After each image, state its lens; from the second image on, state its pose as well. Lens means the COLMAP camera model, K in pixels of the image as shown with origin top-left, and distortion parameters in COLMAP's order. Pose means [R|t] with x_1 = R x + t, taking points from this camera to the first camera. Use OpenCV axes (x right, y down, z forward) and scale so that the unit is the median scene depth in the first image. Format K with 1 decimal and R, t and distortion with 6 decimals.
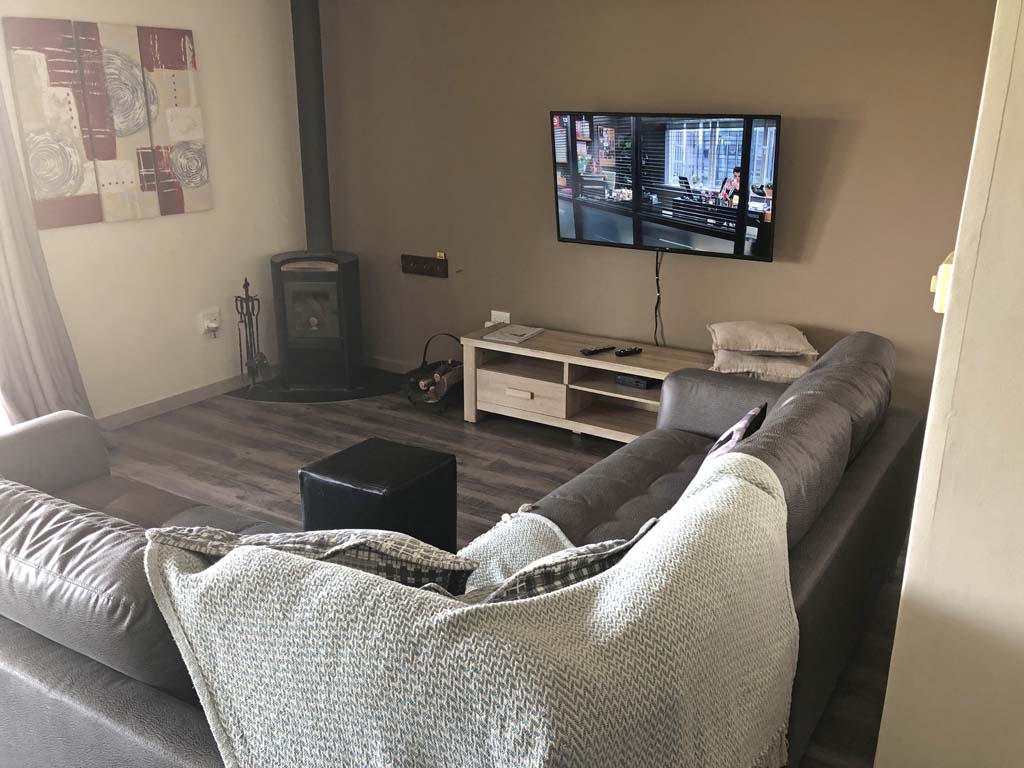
lens RADIAL K [[844.3, 0, 534.1], [0, 844.3, 377.1], [0, 0, 1]] dist [0.020678, -0.006319]
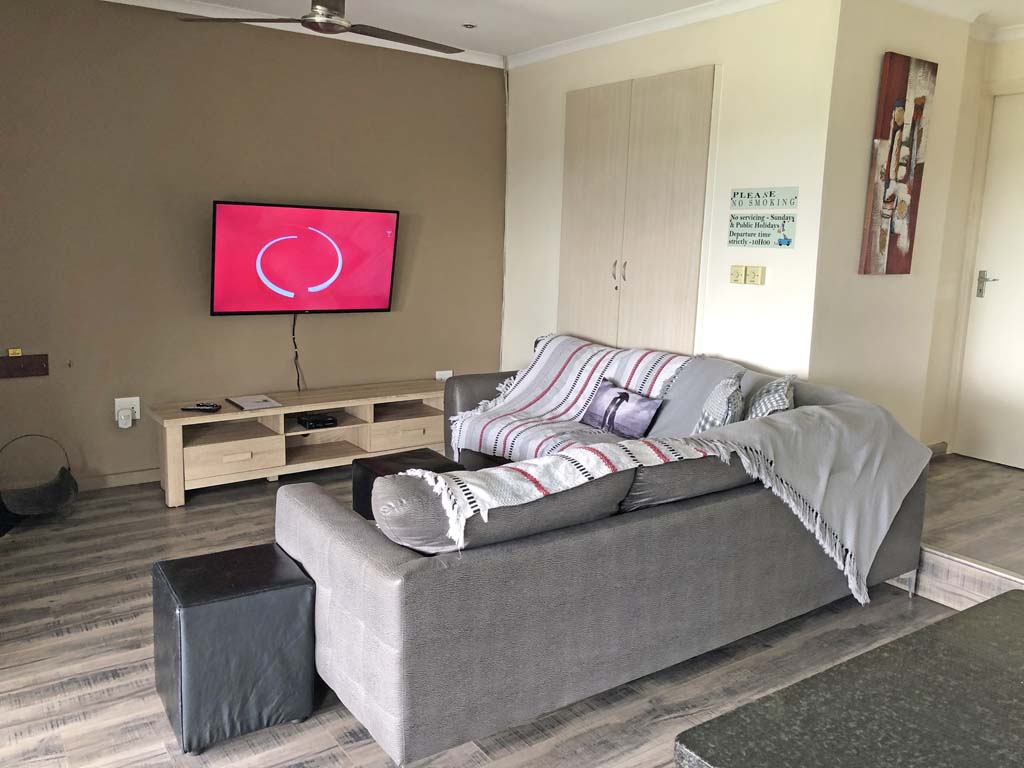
lens RADIAL K [[844.3, 0, 534.1], [0, 844.3, 377.1], [0, 0, 1]] dist [0.020678, -0.006319]
pose [[0.398521, -0.163619, 0.902446, -0.813727], [0.243627, 0.967494, 0.067827, -0.058423], [-0.884210, 0.192830, 0.425429, 0.186245]]
